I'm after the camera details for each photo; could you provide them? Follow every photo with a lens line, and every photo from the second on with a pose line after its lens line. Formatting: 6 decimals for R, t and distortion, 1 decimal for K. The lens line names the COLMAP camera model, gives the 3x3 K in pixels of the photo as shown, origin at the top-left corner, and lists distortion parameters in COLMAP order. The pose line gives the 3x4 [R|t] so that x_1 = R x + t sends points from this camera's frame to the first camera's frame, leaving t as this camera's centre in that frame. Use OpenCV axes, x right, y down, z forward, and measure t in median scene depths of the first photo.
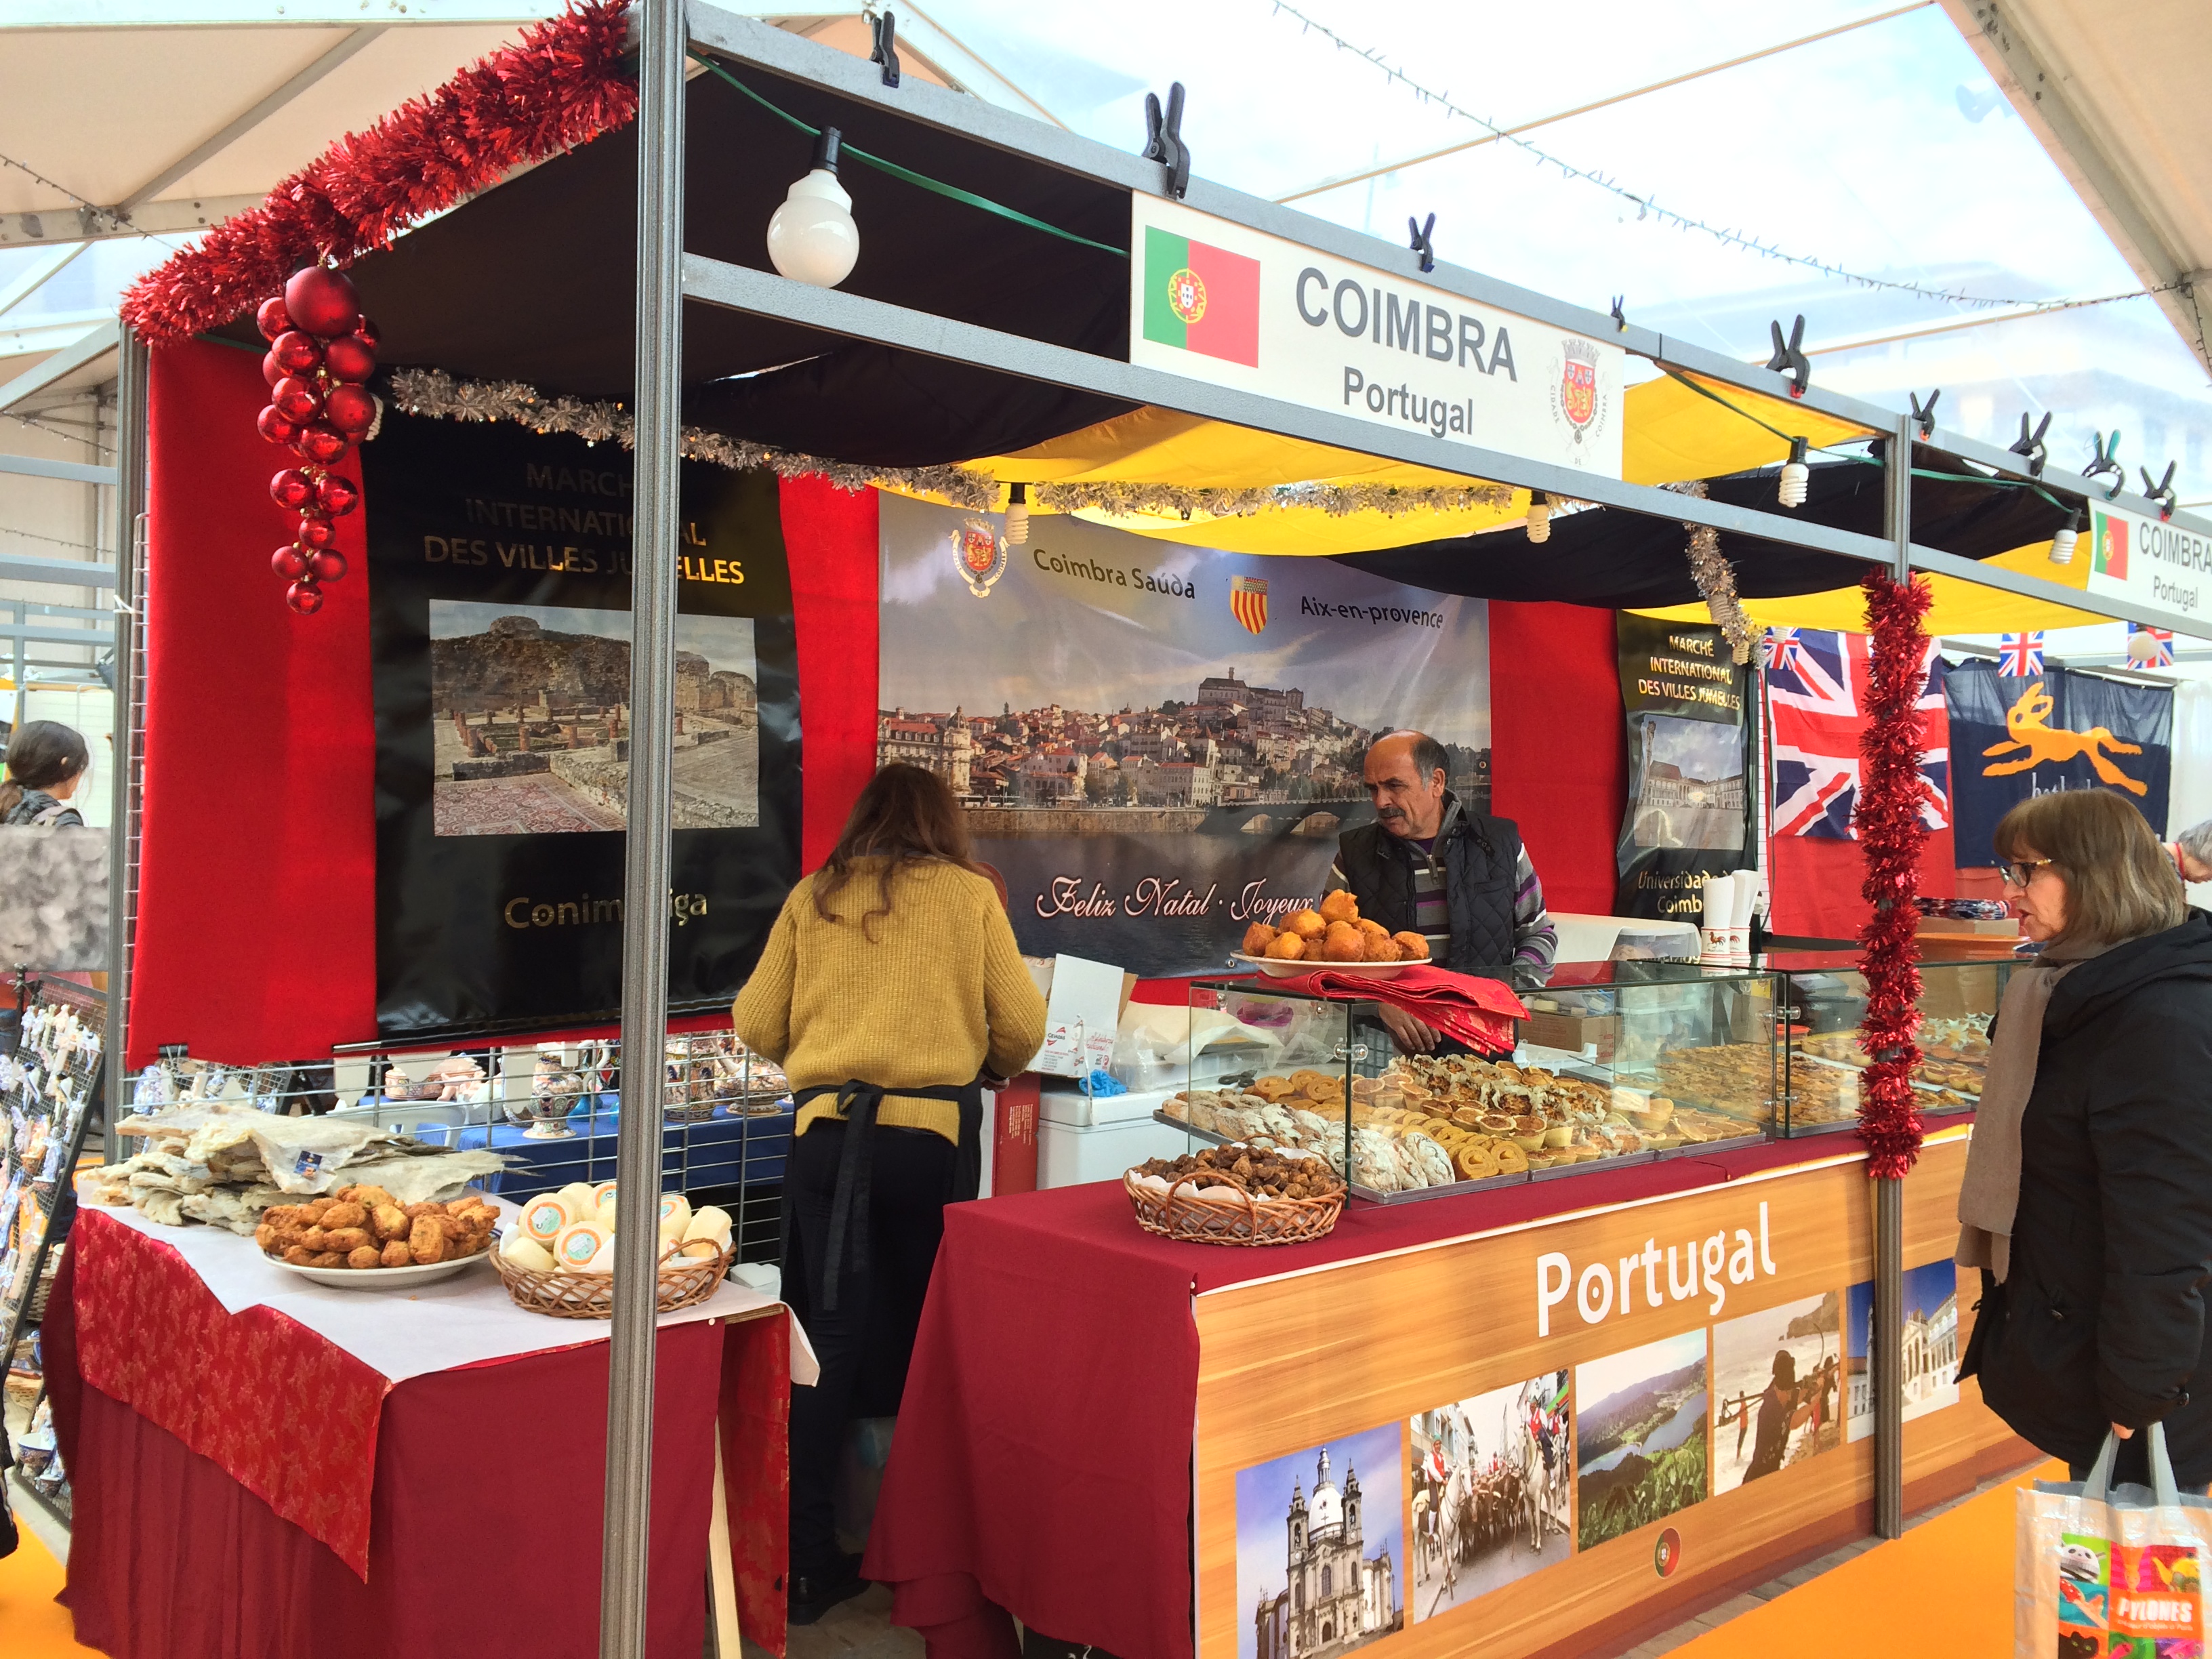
lens RADIAL K [[1920.7, 0, 1102.9], [0, 1920.7, 836.2], [0, 0, 1]] dist [0.016077, -0.001821]
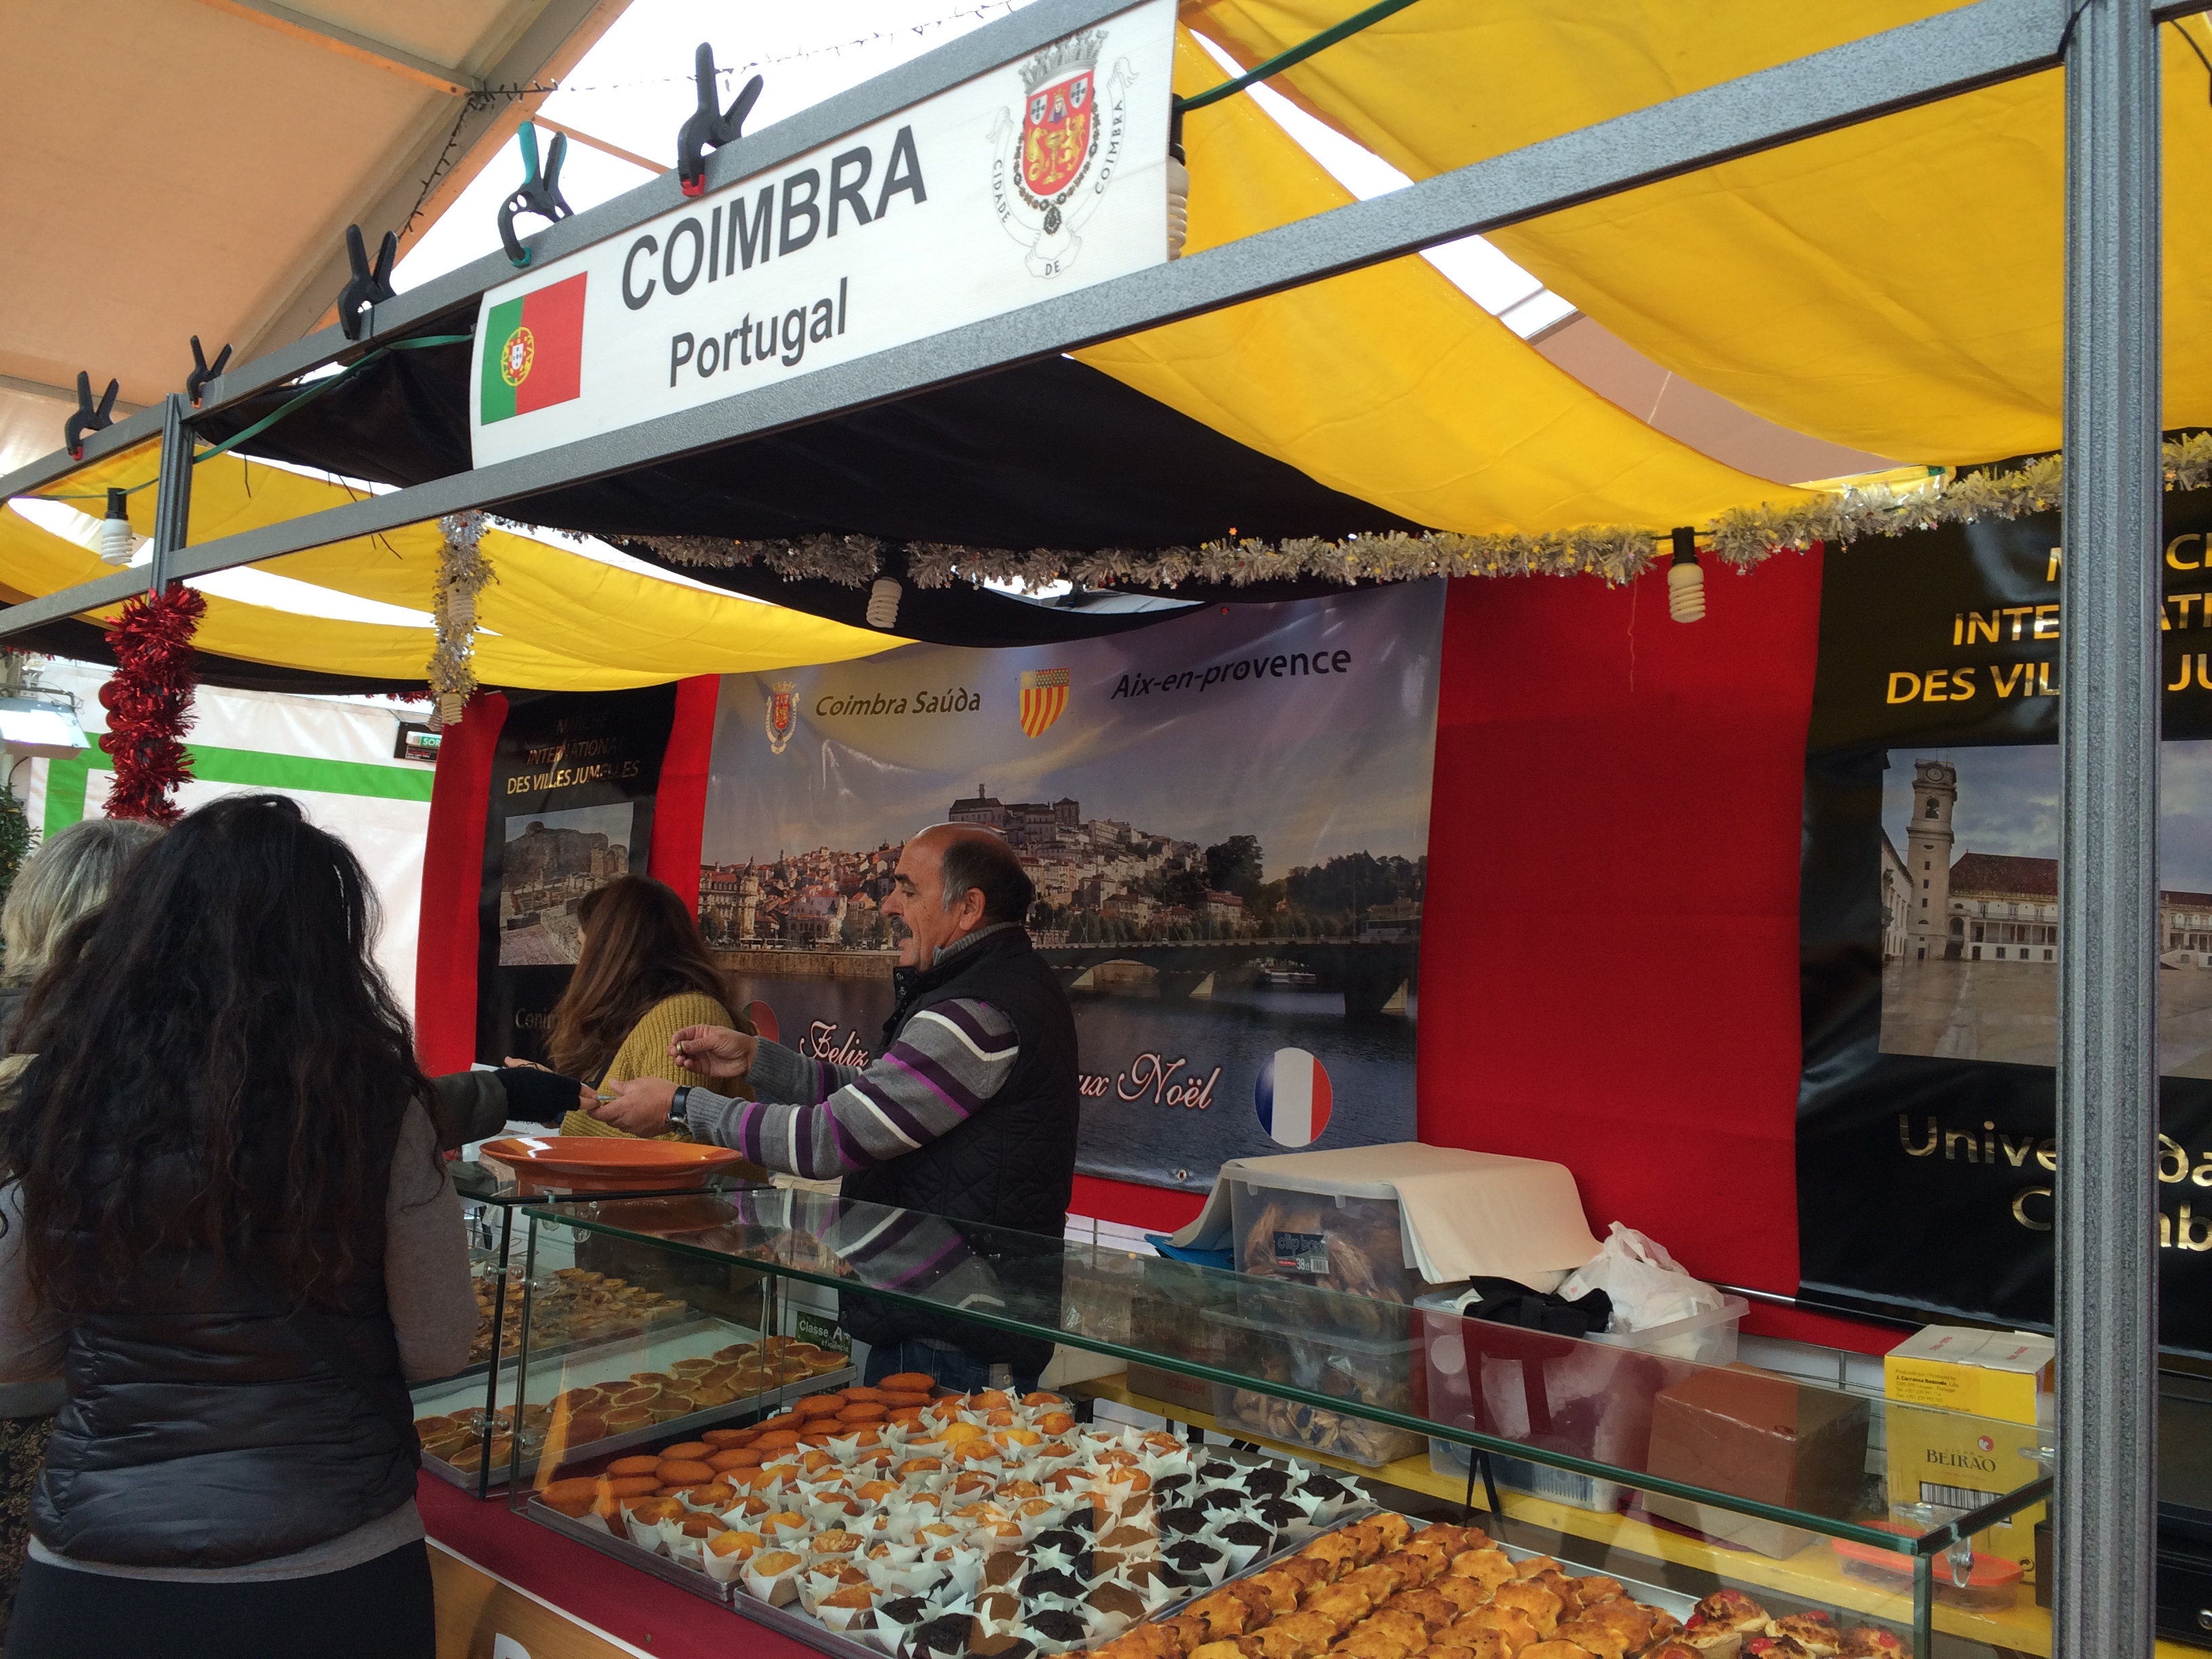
lens RADIAL K [[1920.7, 0, 1104.3], [0, 1920.7, 817.1], [0, 0, 1]] dist [0.016077, -0.001821]
pose [[0.051760, -0.078609, -0.995561, 0.955801], [-0.034089, 0.996177, -0.080430, -0.008487], [0.998078, 0.038101, 0.048883, 1.071170]]
